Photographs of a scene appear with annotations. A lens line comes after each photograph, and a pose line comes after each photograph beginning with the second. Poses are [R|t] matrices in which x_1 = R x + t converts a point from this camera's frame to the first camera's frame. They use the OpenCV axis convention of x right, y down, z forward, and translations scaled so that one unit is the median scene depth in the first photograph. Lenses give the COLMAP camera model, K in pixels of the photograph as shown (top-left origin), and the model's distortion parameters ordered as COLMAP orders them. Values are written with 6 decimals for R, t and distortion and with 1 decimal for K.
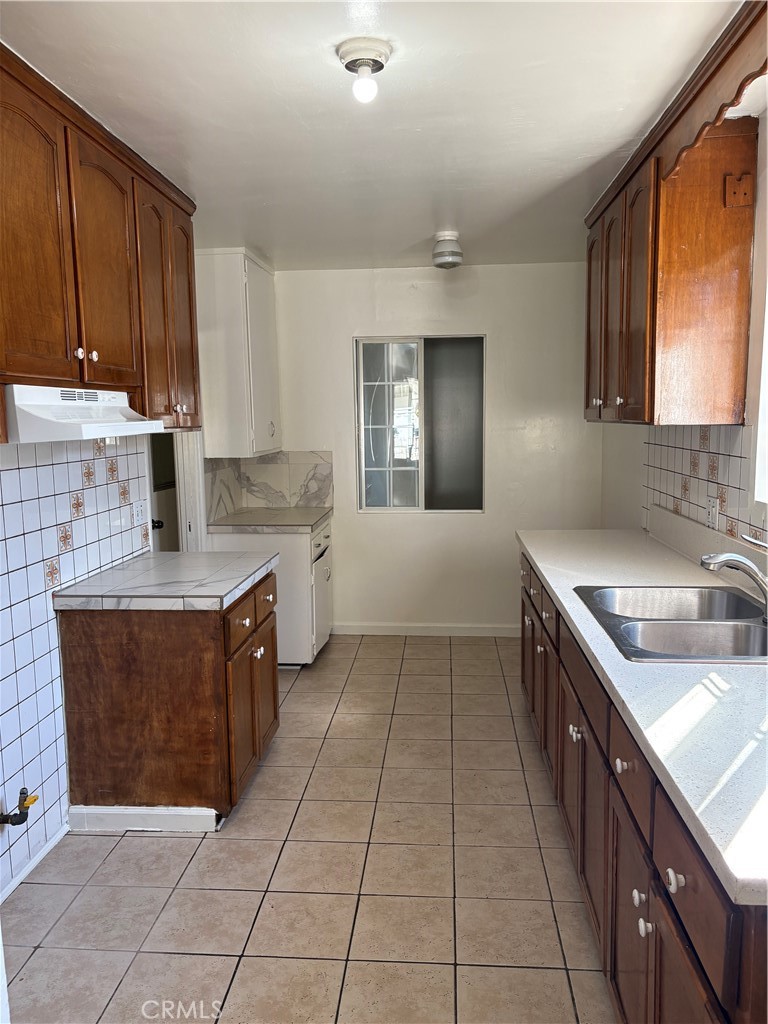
lens RADIAL K [[776.8, 0, 379.8], [0, 776.8, 515.8], [0, 0, 1]] dist [0.052182, -0.059523]
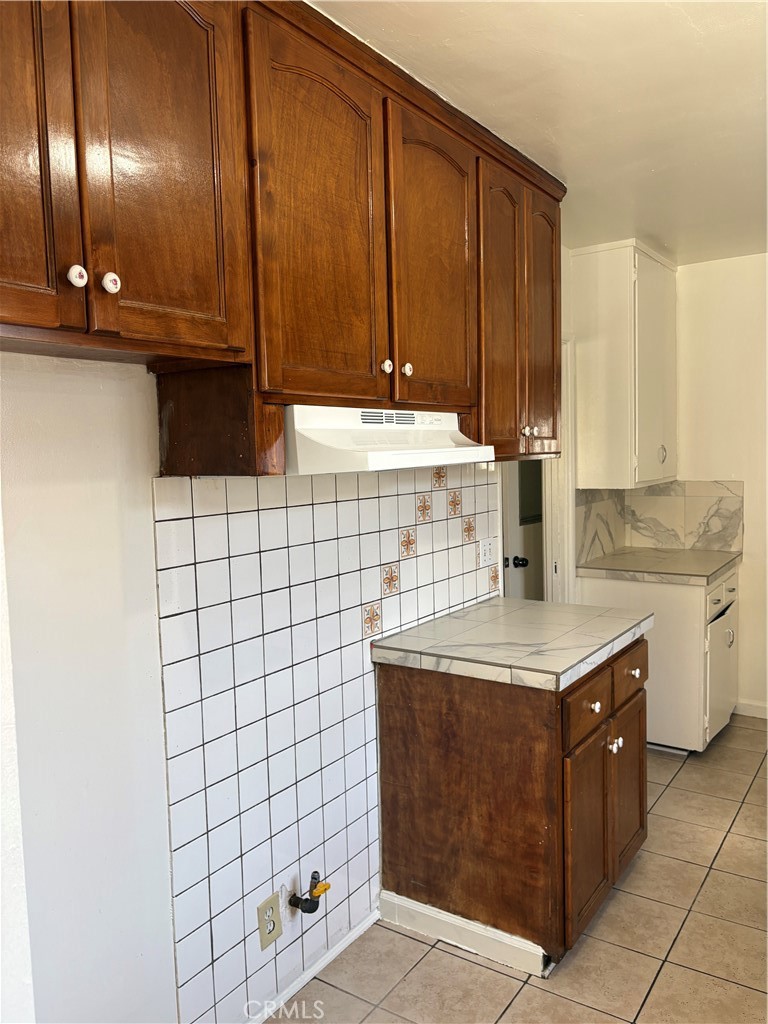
lens RADIAL K [[776.8, 0, 382.5], [0, 776.8, 513.6], [0, 0, 1]] dist [0.052182, -0.059523]
pose [[0.871693, 0.032346, -0.488984, 0.016235], [-0.049512, 0.998527, -0.022211, -0.026932], [0.487545, 0.043571, 0.872010, 0.231172]]
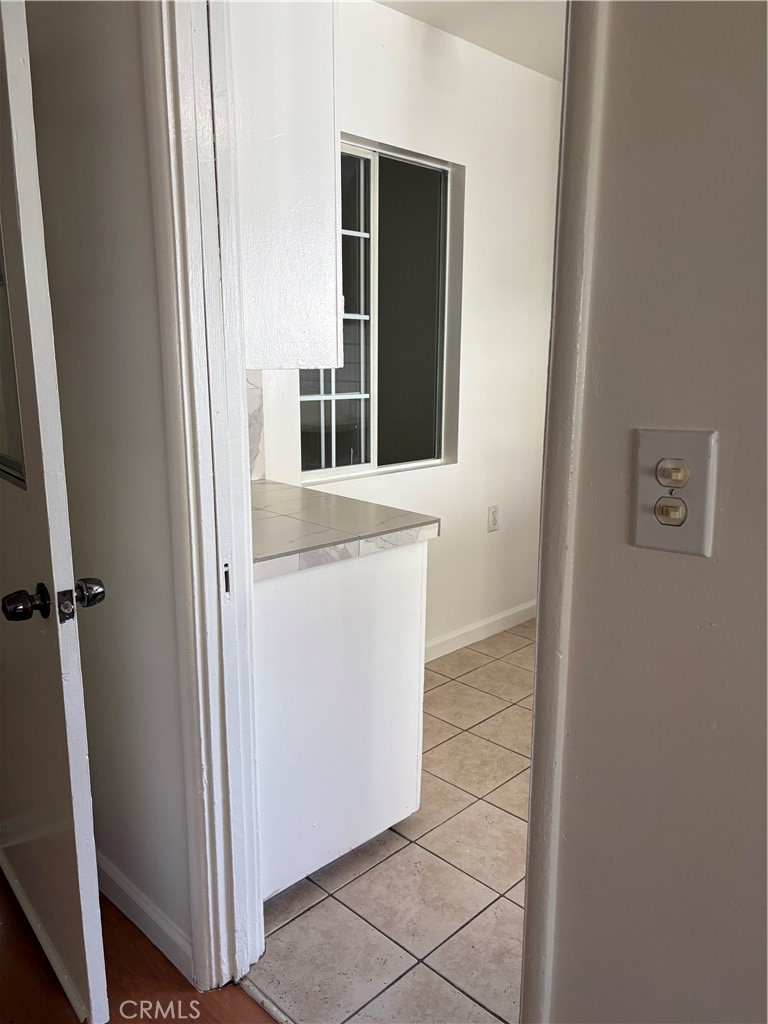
lens RADIAL K [[776.8, 0, 378.6], [0, 776.8, 519.8], [0, 0, 1]] dist [0.052182, -0.059523]
pose [[0.640622, -0.144502, 0.754137, -0.714242], [0.082179, 0.989394, 0.119771, -0.071310], [-0.763446, -0.014754, 0.645703, 1.156458]]
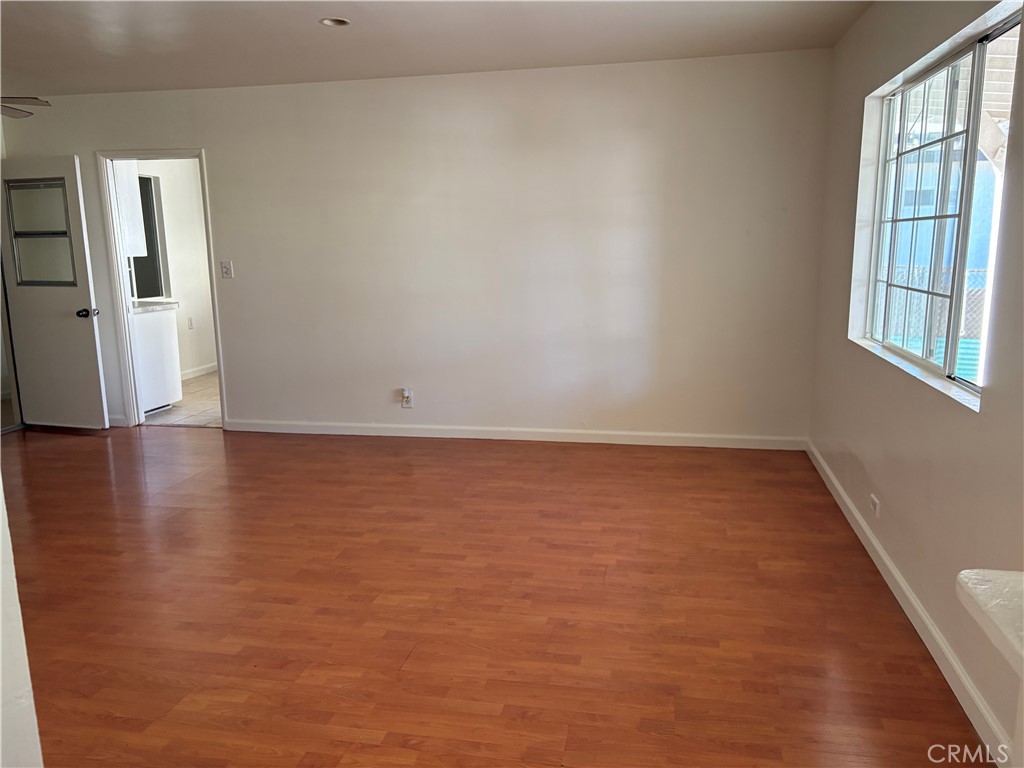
lens RADIAL K [[776.8, 0, 514.7], [0, 776.8, 391.8], [0, 0, 1]] dist [0.052182, -0.059523]
pose [[0.110729, -0.169355, 0.979315, -2.332057], [0.135875, 0.978702, 0.153886, 0.053424], [-0.984519, 0.116025, 0.131382, 0.325461]]
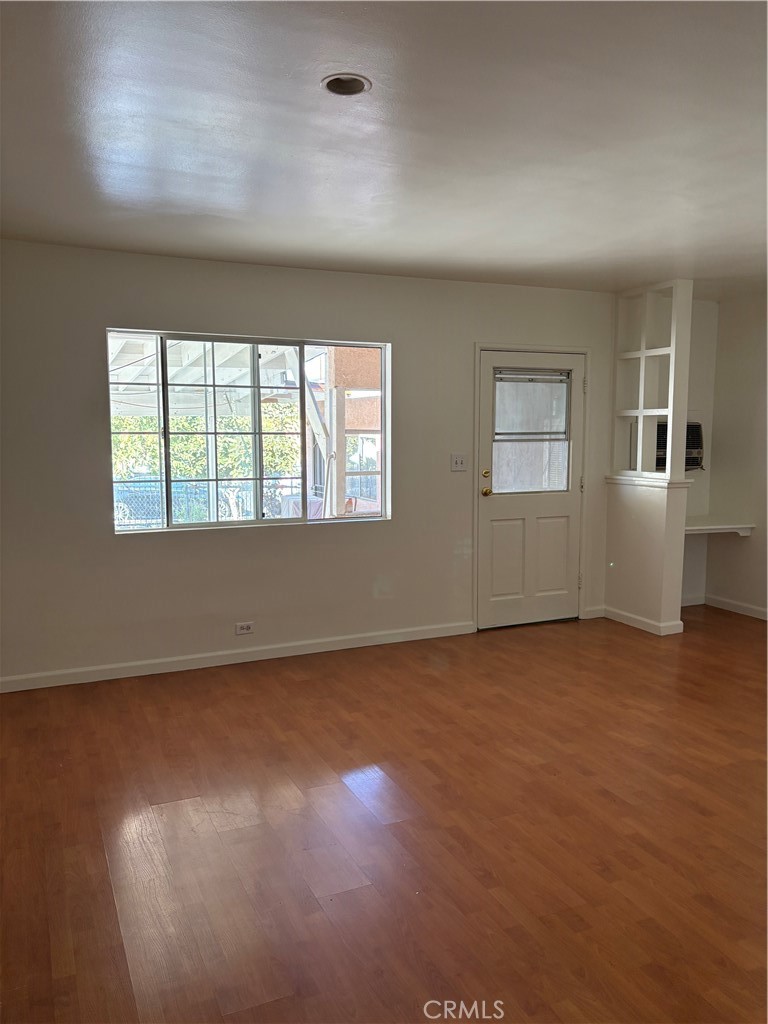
lens RADIAL K [[776.8, 0, 381.3], [0, 776.8, 522.2], [0, 0, 1]] dist [0.052182, -0.059523]
pose [[-0.868324, 0.081449, -0.489264, -0.596534], [-0.042699, 0.970488, 0.237339, -0.161136], [0.494155, 0.226978, -0.839221, 1.479207]]
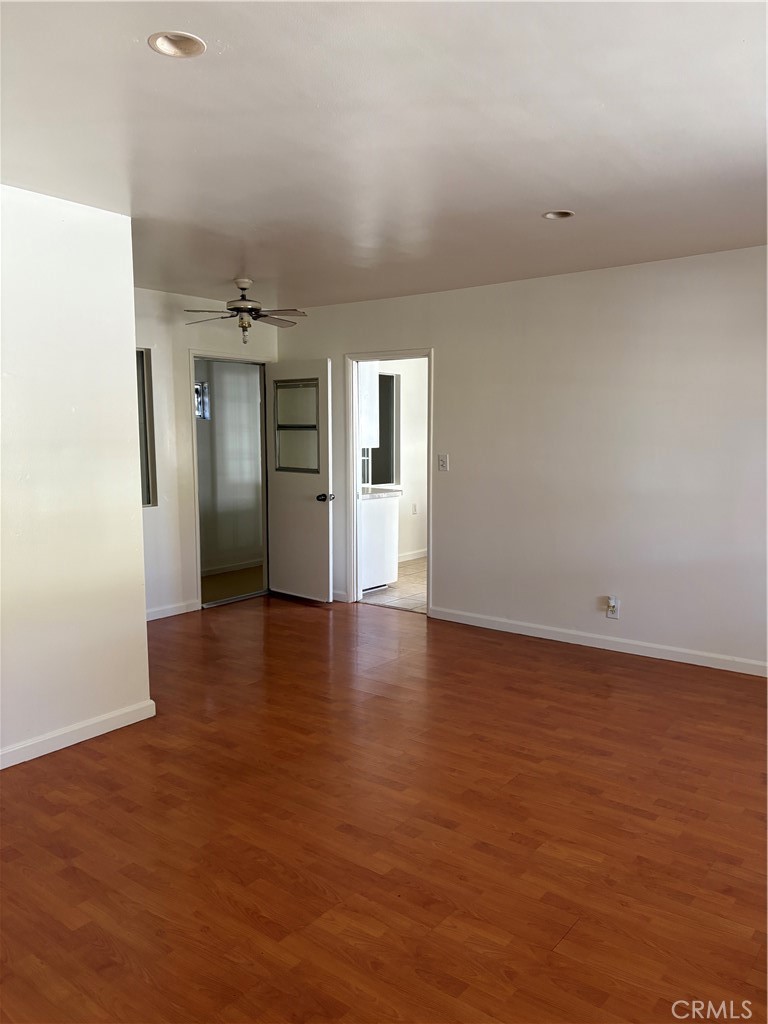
lens RADIAL K [[776.8, 0, 377.0], [0, 776.8, 518.1], [0, 0, 1]] dist [0.052182, -0.059523]
pose [[0.545904, -0.073018, 0.834660, -2.220006], [0.095786, 0.995103, 0.024406, 0.035009], [-0.832354, 0.066625, 0.550225, 0.305436]]
